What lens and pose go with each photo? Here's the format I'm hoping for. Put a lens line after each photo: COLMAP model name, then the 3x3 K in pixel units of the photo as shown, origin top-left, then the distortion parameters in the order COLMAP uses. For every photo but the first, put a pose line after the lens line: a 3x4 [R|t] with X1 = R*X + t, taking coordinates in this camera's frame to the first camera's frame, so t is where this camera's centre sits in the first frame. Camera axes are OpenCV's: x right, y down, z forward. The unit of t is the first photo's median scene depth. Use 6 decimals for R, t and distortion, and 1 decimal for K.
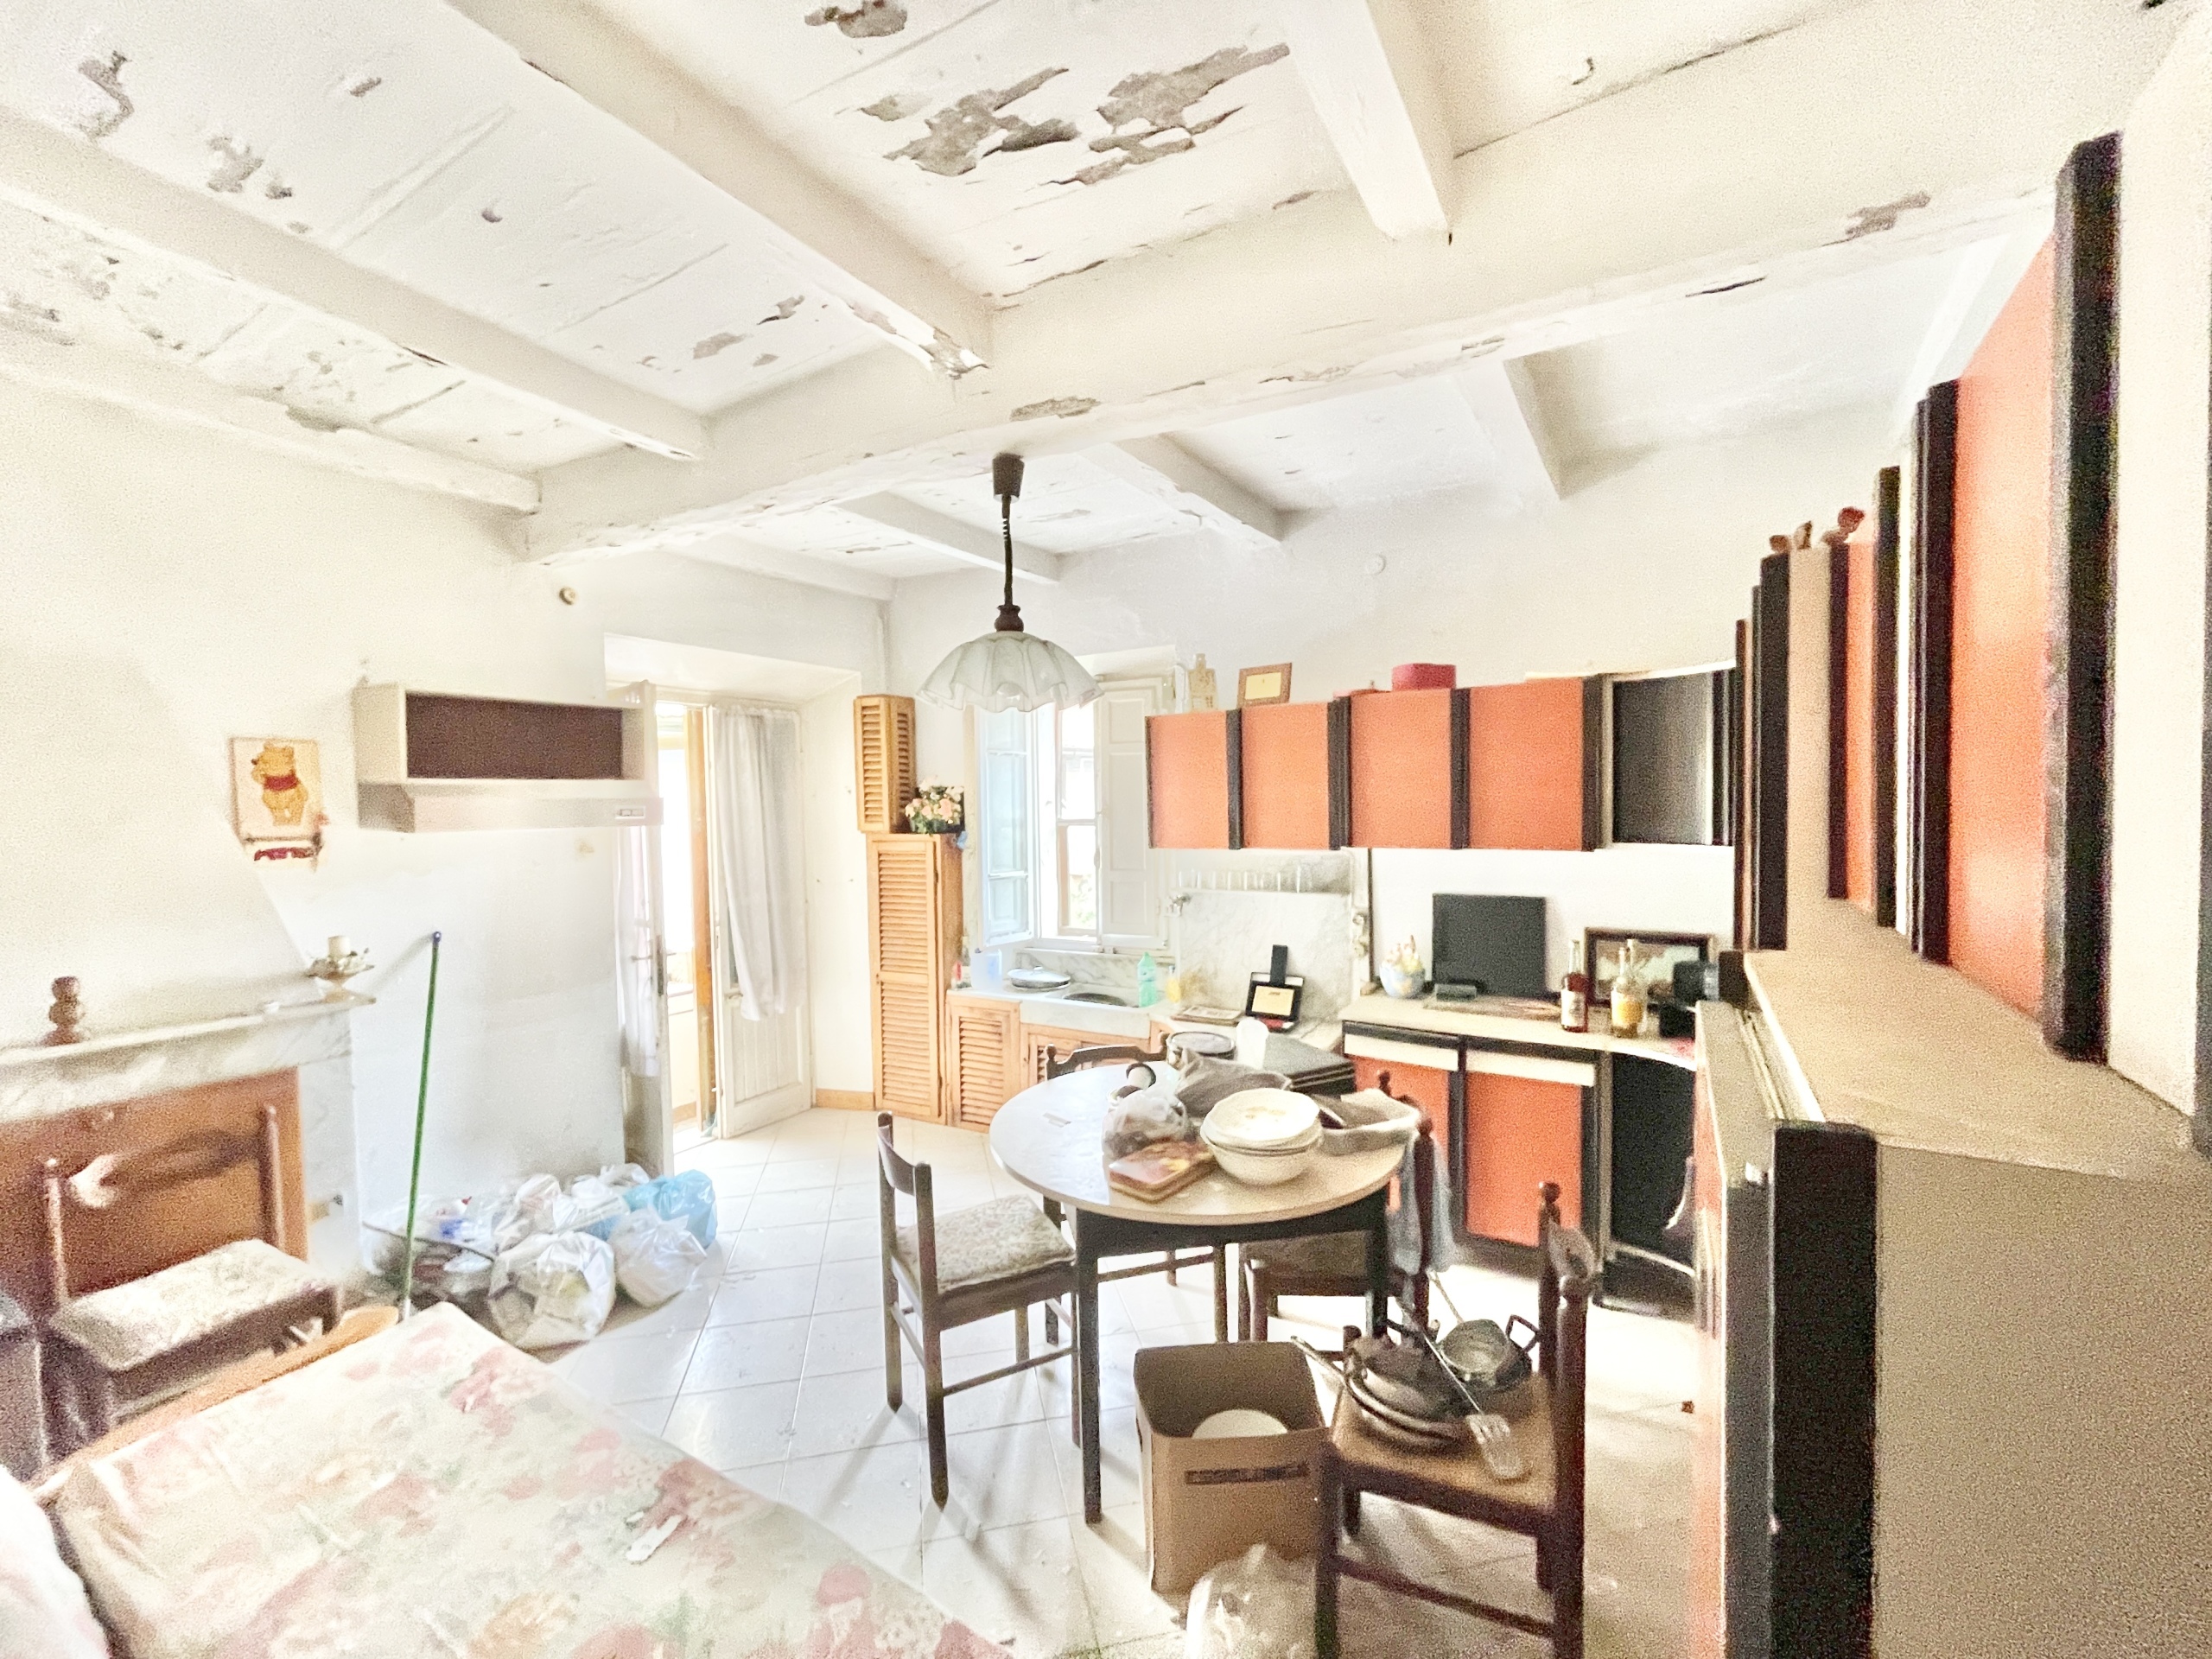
lens RADIAL K [[897.1, 0, 1102.6], [0, 897.1, 829.7], [0, 0, 1]] dist [-0.006199, 0.000371]
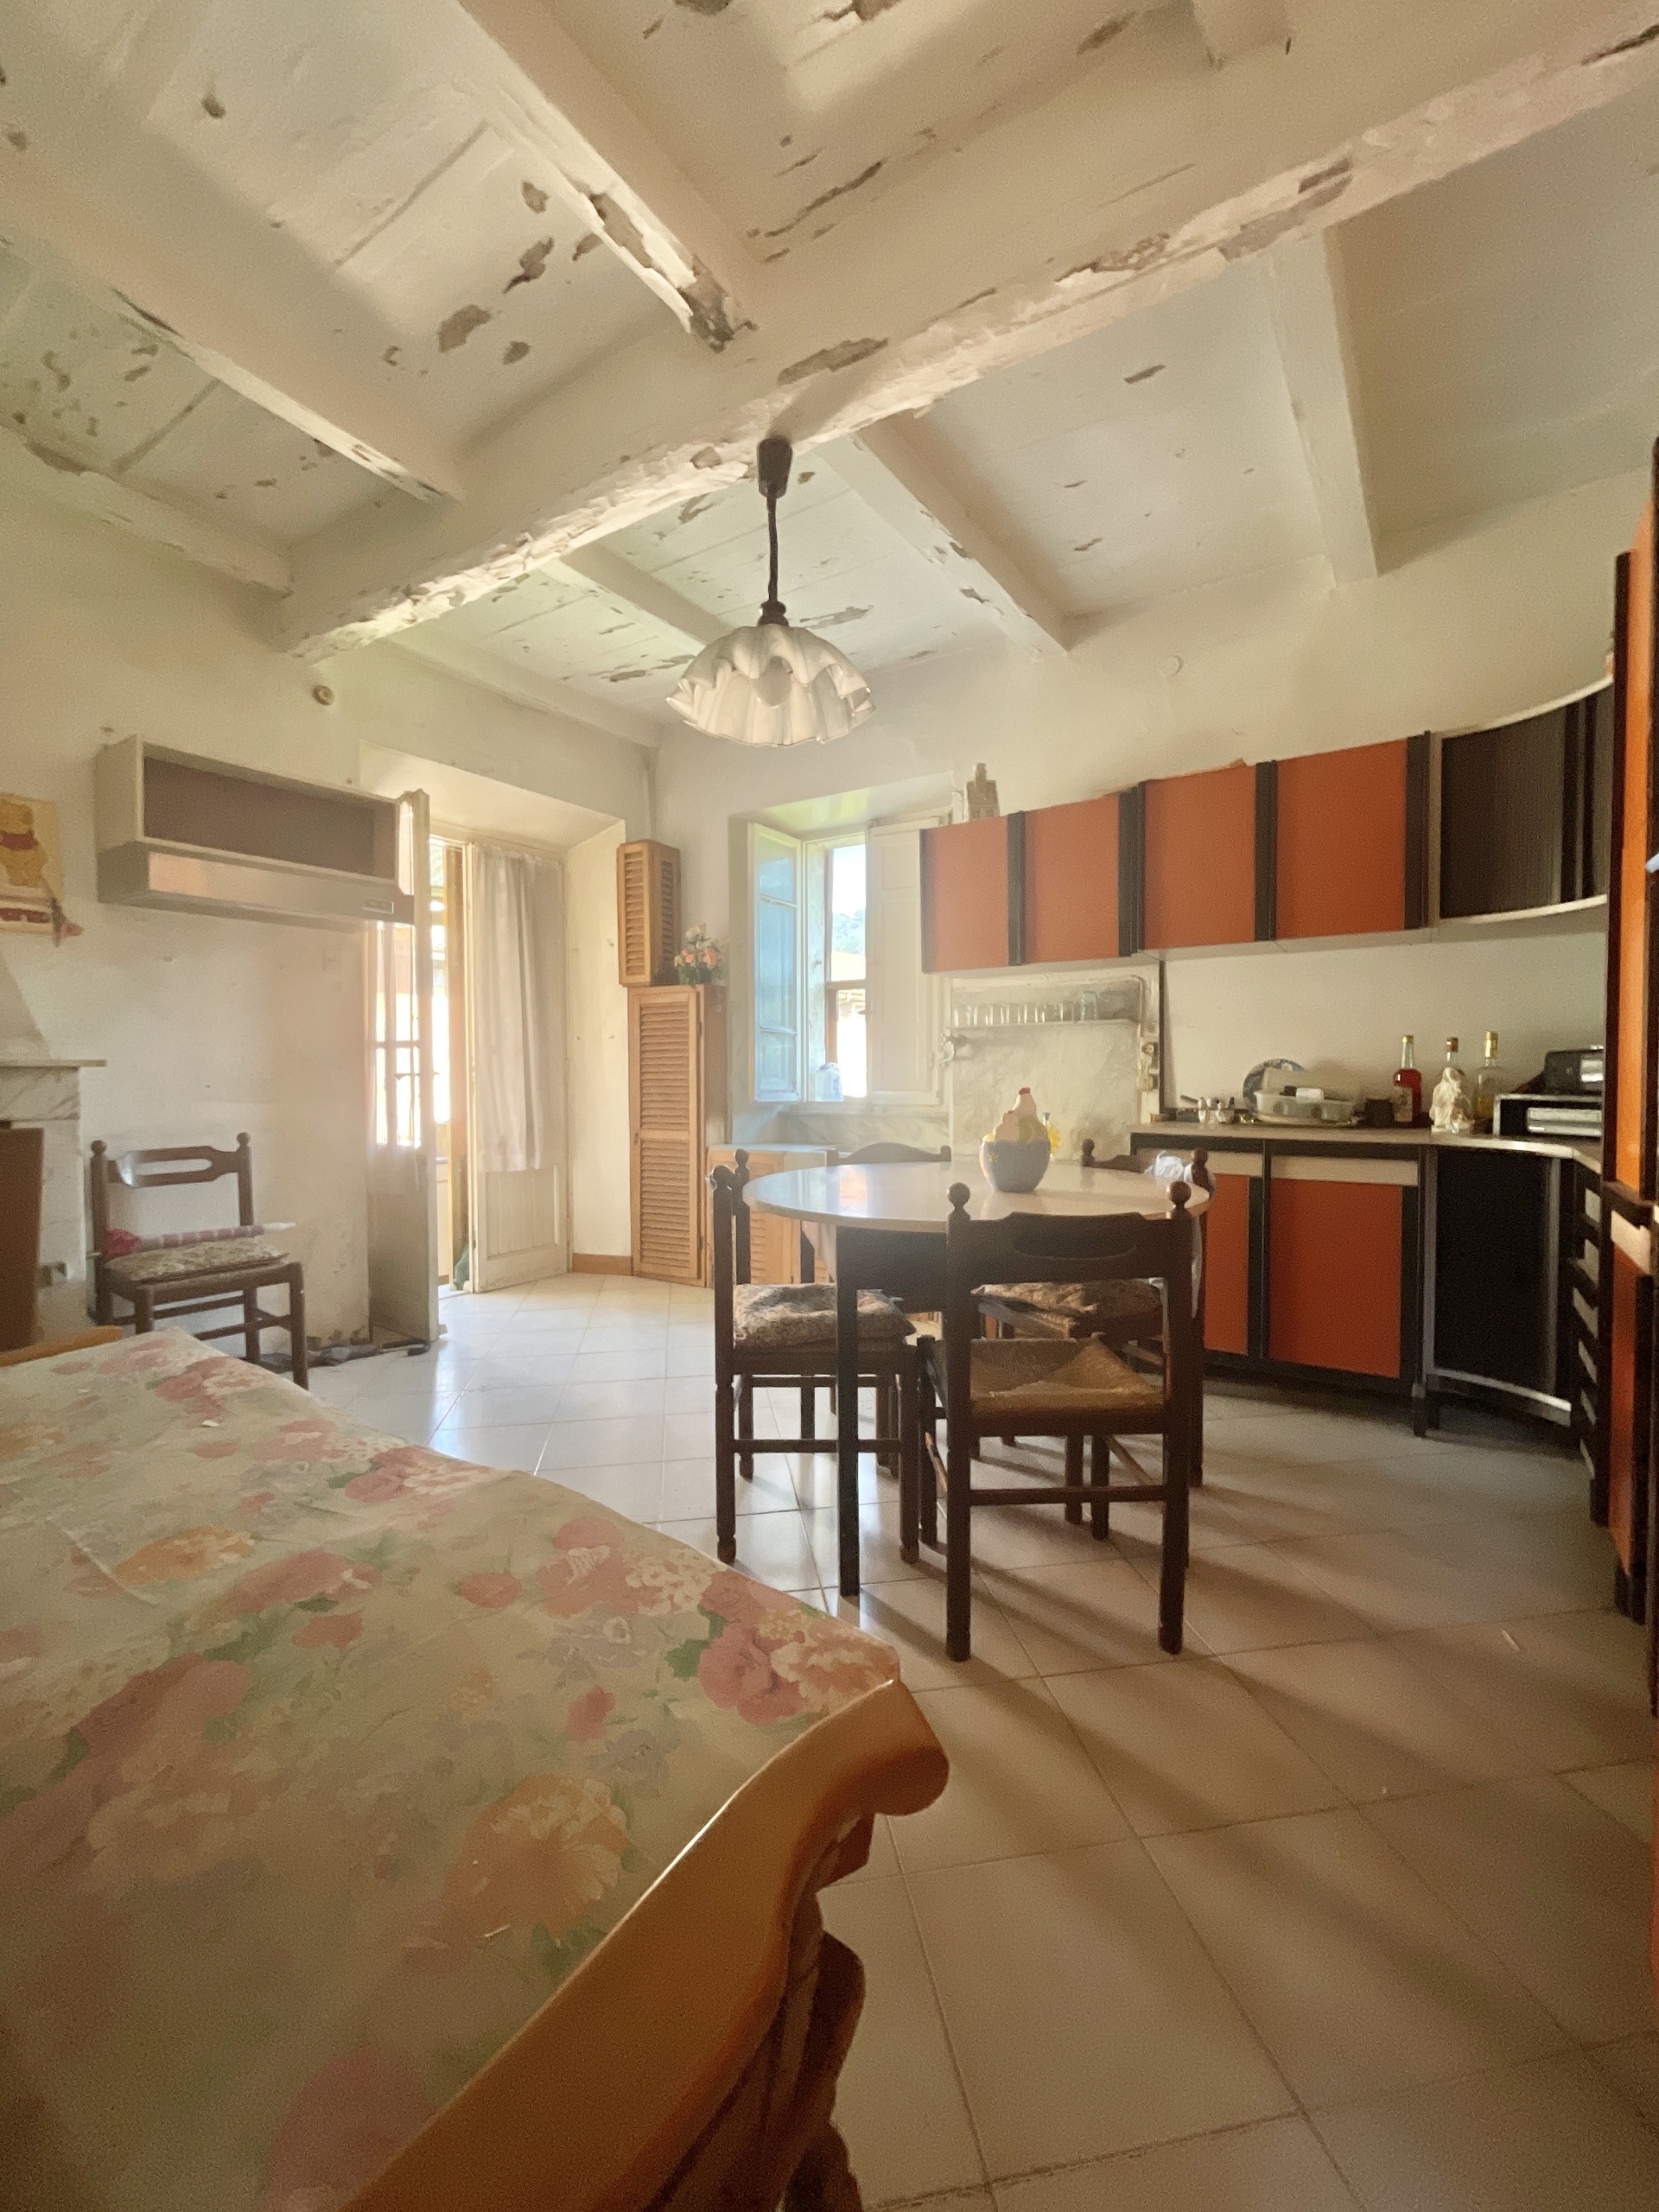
lens RADIAL K [[897.1, 0, 835.5], [0, 897.1, 1103.0], [0, 0, 1]] dist [-0.006199, 0.000371]
pose [[0.998962, 0.013858, -0.043396, 0.003807], [-0.014164, 0.999877, -0.006765, 0.178034], [0.043297, 0.007373, 0.999035, 0.064598]]
